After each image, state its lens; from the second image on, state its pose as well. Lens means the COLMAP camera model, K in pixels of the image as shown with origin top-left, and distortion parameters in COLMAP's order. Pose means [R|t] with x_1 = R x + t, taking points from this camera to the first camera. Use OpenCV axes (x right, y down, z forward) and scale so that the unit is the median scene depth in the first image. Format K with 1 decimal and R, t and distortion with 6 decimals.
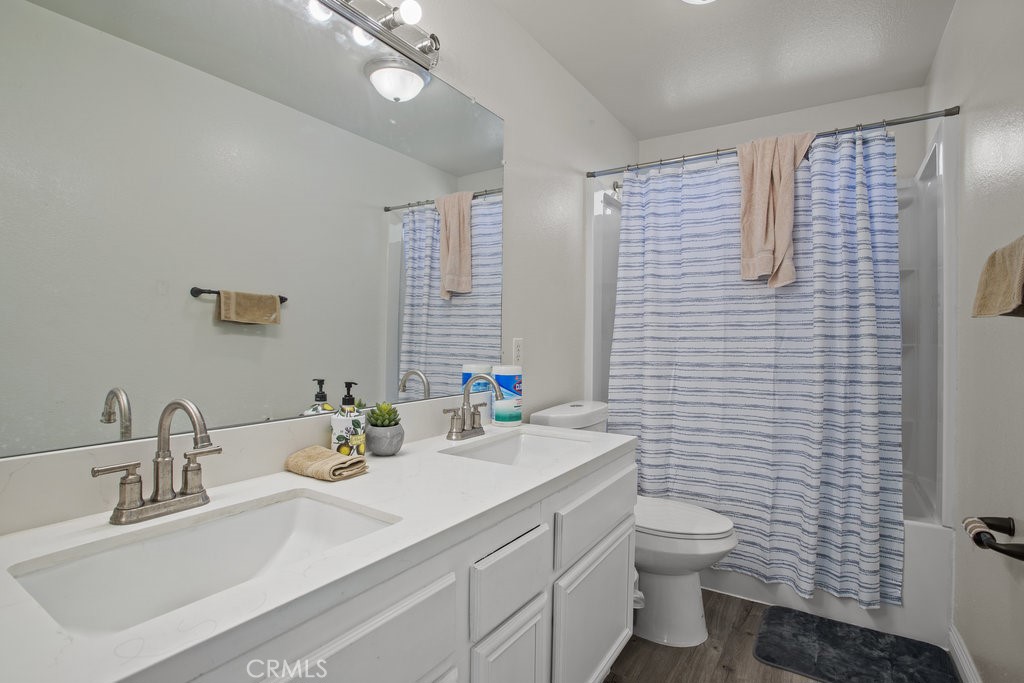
lens RADIAL K [[511.1, 0, 506.4], [0, 511.1, 342.4], [0, 0, 1]] dist [-0.080912, 0.035152]
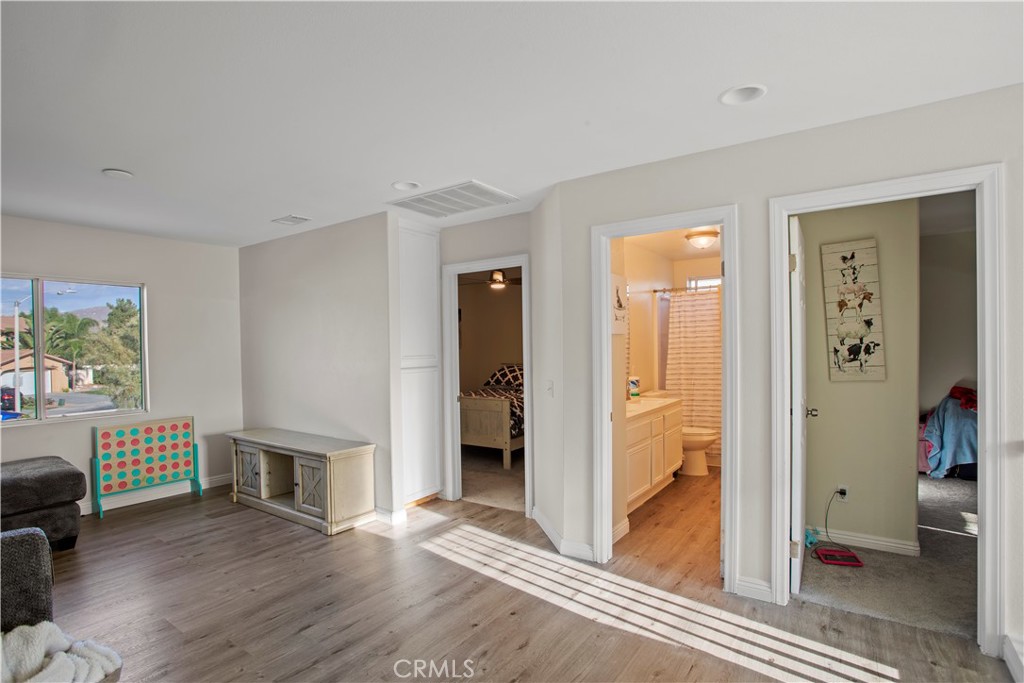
lens RADIAL K [[511.1, 0, 506.4], [0, 511.1, 342.4], [0, 0, 1]] dist [-0.080912, 0.035152]
pose [[0.999340, -0.020637, -0.029890, -0.488361], [0.020465, 0.999772, -0.006047, -0.111362], [0.030008, 0.005431, 0.999535, -1.446620]]
